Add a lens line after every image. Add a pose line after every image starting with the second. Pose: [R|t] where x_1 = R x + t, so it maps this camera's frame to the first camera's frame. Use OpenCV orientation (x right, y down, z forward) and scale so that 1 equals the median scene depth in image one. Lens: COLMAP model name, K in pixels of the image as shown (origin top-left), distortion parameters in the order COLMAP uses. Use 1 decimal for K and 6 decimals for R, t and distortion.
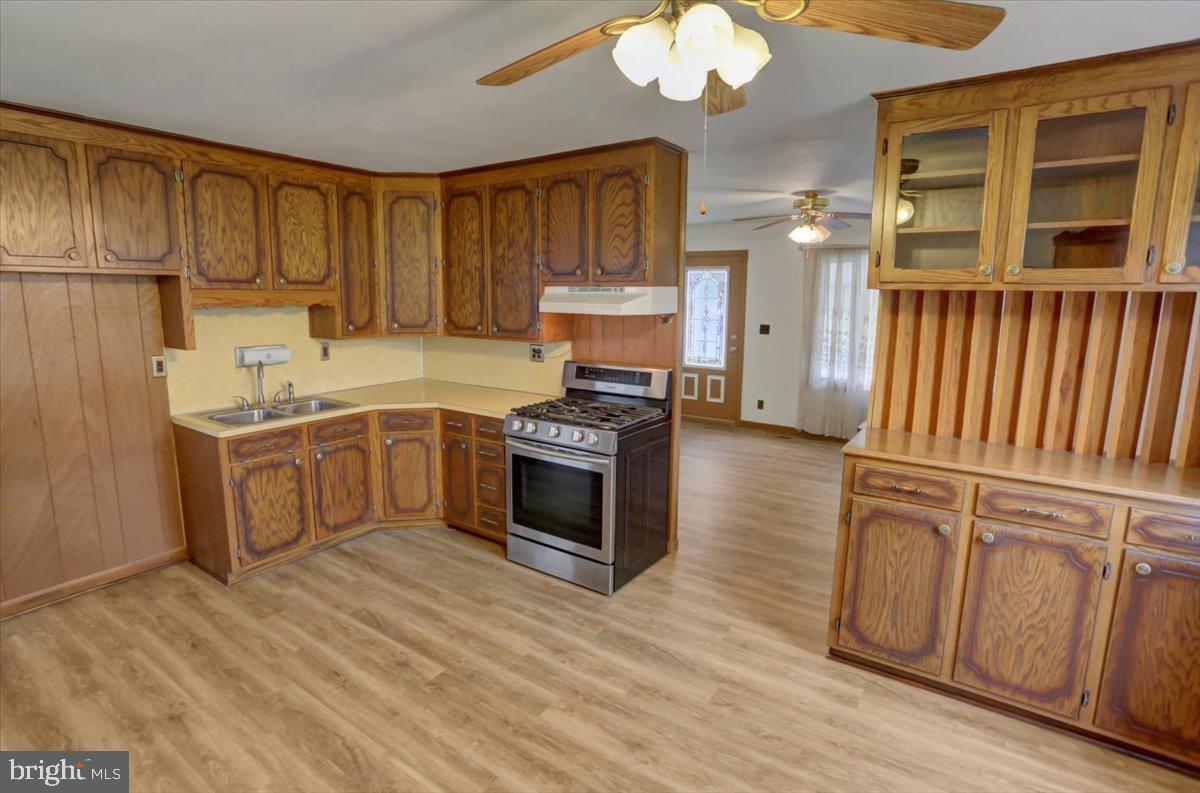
lens RADIAL K [[602.5, 0, 586.8], [0, 602.5, 391.2], [0, 0, 1]] dist [-0.069033, 0.028870]
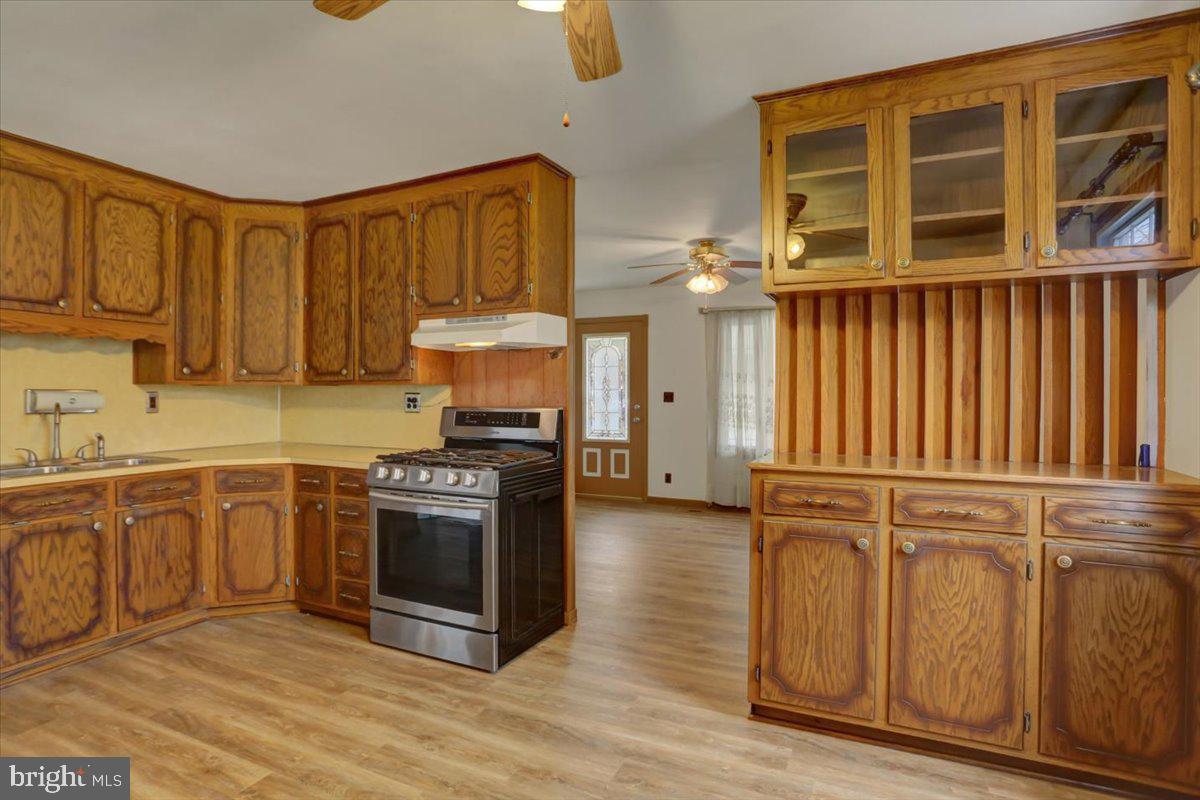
lens RADIAL K [[643.3, 0, 594.6], [0, 643.3, 400.1], [0, 0, 1]] dist [-0.074823, 0.036727]
pose [[0.986686, -0.007116, 0.162479, 0.035200], [0.031880, 0.988123, -0.150321, 0.104612], [-0.159480, 0.153500, 0.975194, 0.063889]]
